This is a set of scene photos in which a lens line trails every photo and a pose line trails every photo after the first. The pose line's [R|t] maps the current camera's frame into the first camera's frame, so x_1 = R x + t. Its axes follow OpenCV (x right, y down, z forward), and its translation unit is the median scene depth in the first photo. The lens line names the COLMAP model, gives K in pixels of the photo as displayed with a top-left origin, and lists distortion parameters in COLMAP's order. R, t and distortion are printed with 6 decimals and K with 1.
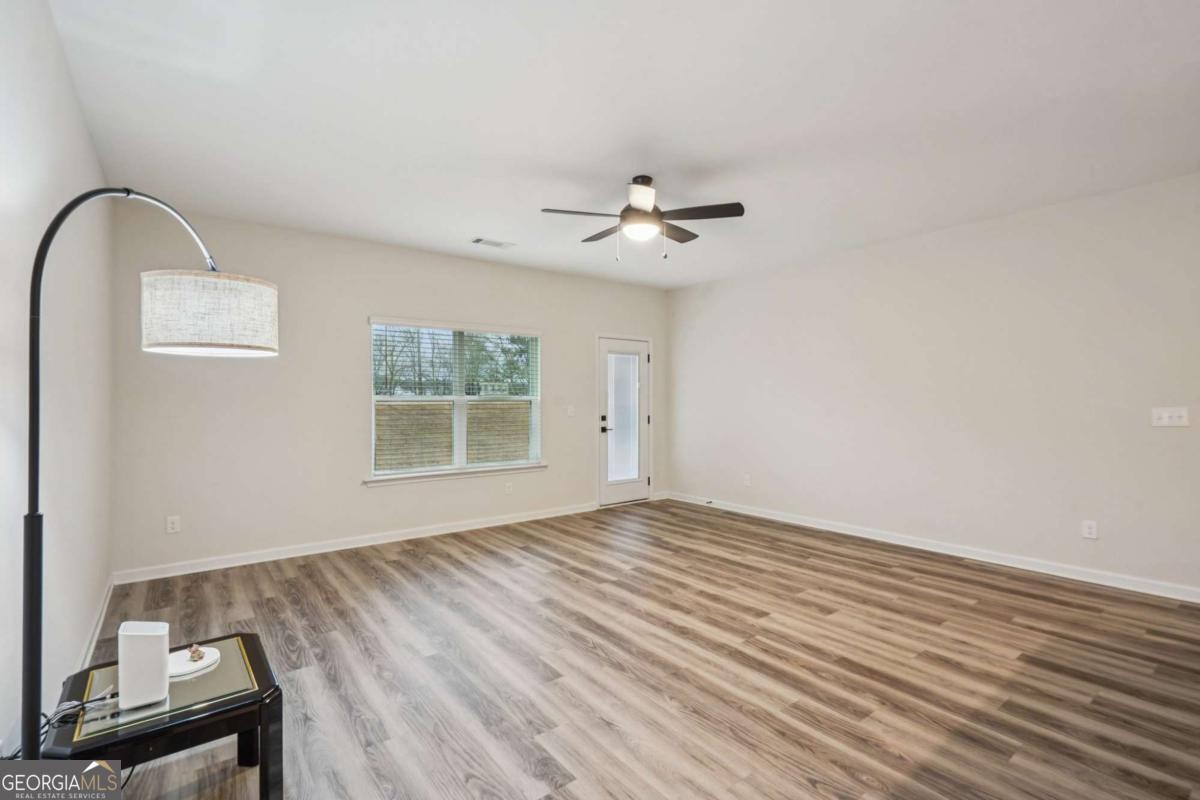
lens RADIAL K [[551.1, 0, 601.9], [0, 551.1, 396.2], [0, 0, 1]] dist [-0.001263, 0.000335]
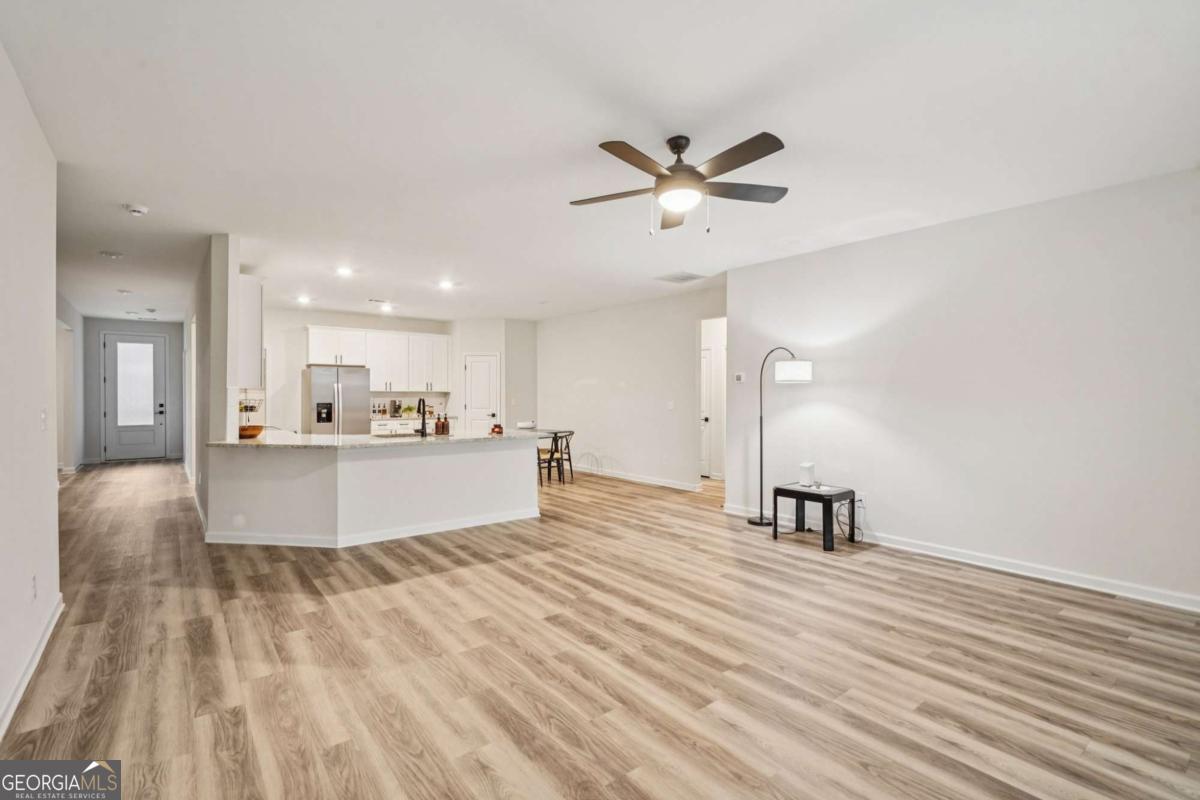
lens RADIAL K [[551.1, 0, 601.3], [0, 551.1, 395.9], [0, 0, 1]] dist [-0.001263, 0.000335]
pose [[-0.999861, -0.000256, -0.016693, 0.229383], [-0.000193, 0.999993, -0.003785, 0.007121], [0.016694, -0.003782, -0.999854, 2.051296]]
